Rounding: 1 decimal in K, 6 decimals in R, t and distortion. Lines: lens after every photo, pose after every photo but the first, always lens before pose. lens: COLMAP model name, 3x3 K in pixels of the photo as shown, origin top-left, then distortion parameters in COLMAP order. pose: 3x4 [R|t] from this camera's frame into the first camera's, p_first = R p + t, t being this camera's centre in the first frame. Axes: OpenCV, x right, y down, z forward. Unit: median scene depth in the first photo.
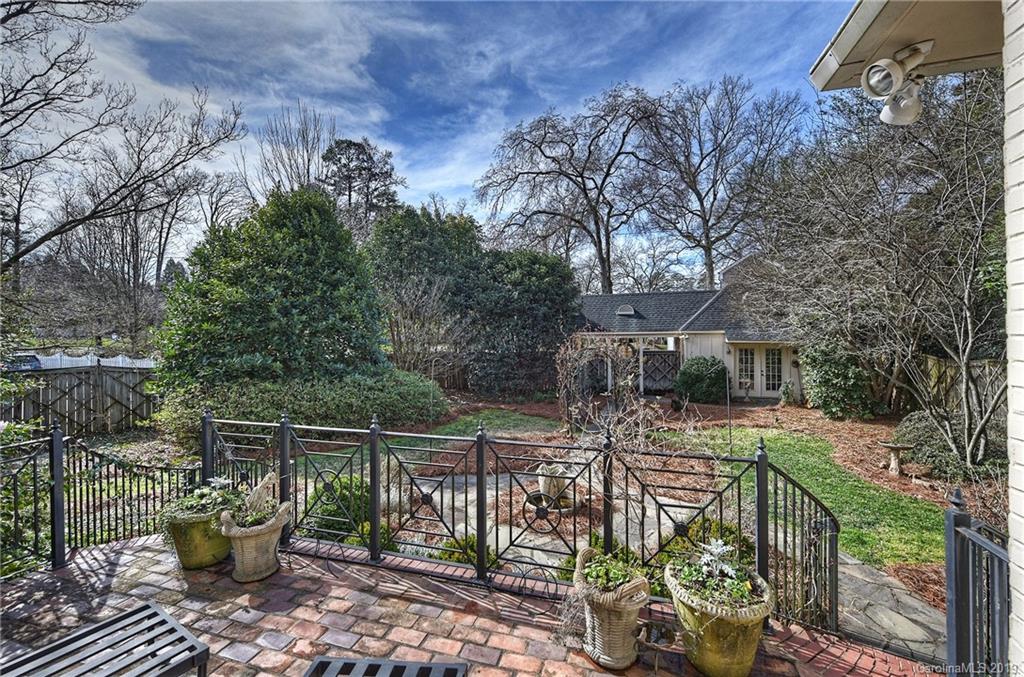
lens RADIAL K [[407.2, 0, 518.5], [0, 407.2, 334.8], [0, 0, 1]] dist [-0.001679, -0.000053]
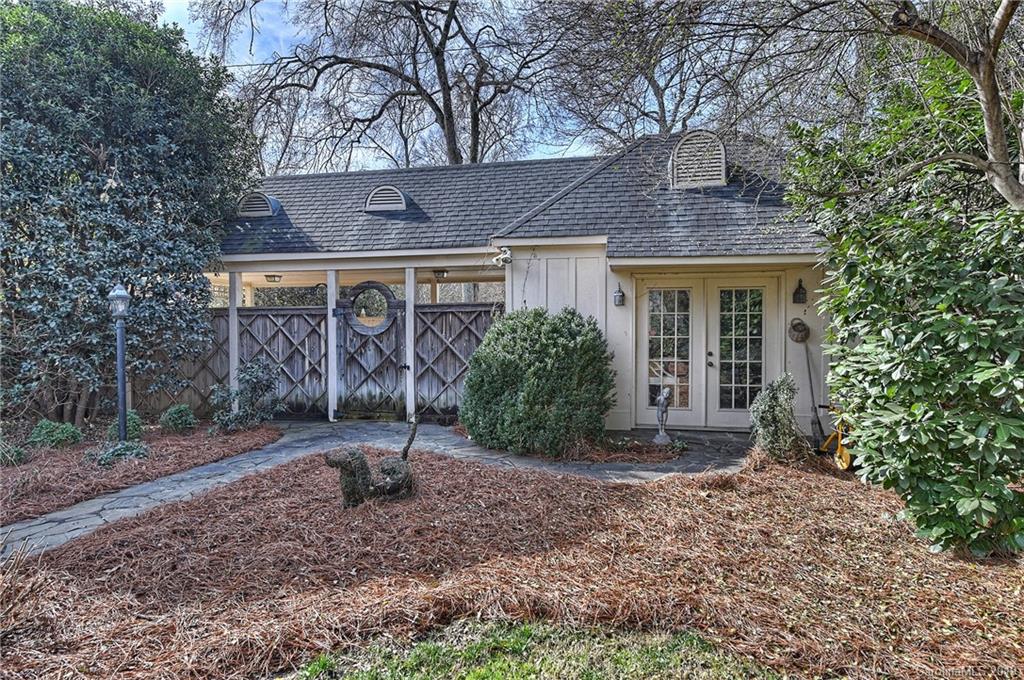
lens RADIAL K [[537.6, 0, 512.0], [0, 537.6, 340.0], [0, 0, 1]] dist [0.011567, -0.000190]
pose [[0.993678, 0.001381, 0.112263, 0.378246], [-0.004260, 0.999668, 0.025409, 0.066417], [-0.112191, -0.025727, 0.993354, 0.559840]]
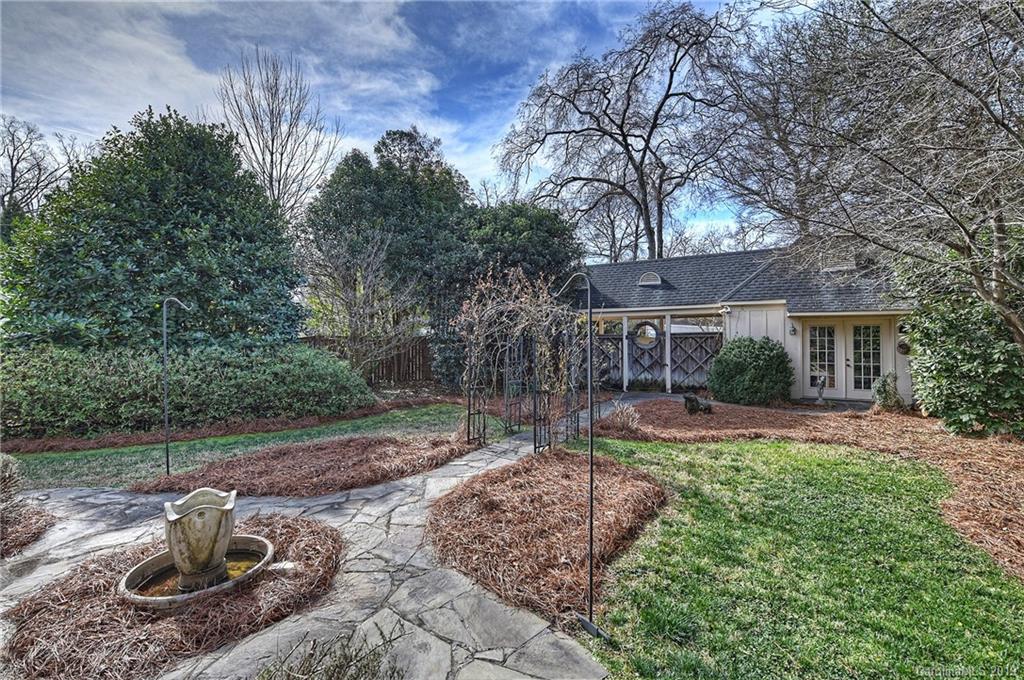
lens RADIAL K [[426.4, 0, 521.4], [0, 426.4, 332.7], [0, 0, 1]] dist [-0.000551, -0.000134]
pose [[0.983458, 0.000100, -0.181134, 0.201936], [-0.002074, 0.999941, -0.010709, 0.053490], [0.181122, 0.010907, 0.983400, 0.219947]]
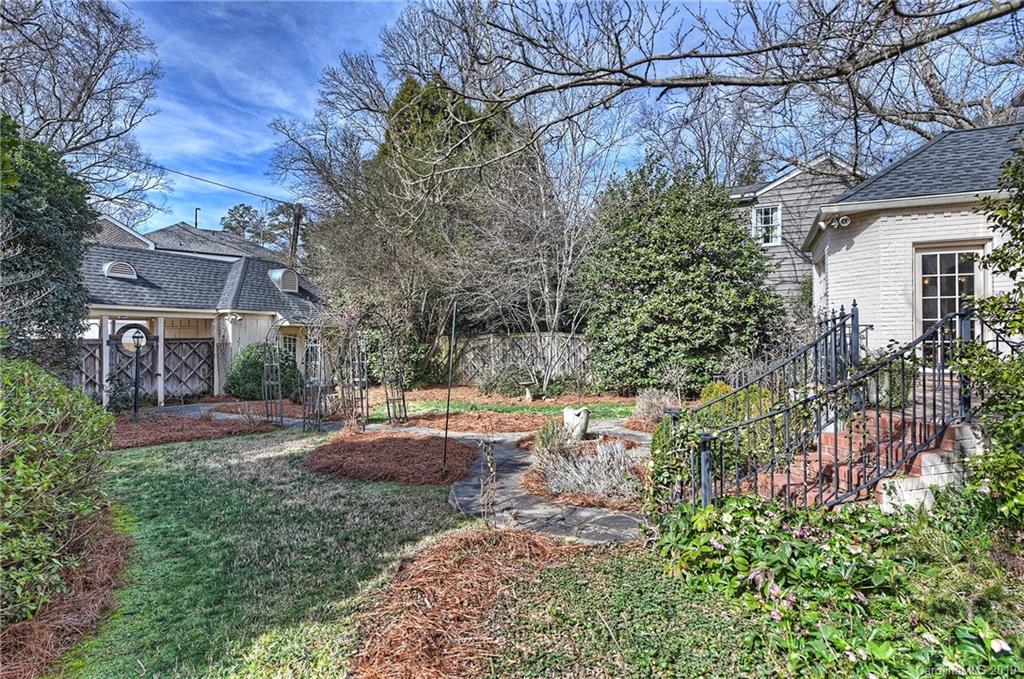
lens RADIAL K [[537.6, 0, 512.0], [0, 537.6, 339.5], [0, 0, 1]] dist [0.011567, -0.000190]
pose [[0.146075, 0.010760, 0.989215, -0.514139], [0.007888, 0.999896, -0.012041, 0.063141], [-0.989242, 0.009562, 0.145975, 0.365651]]
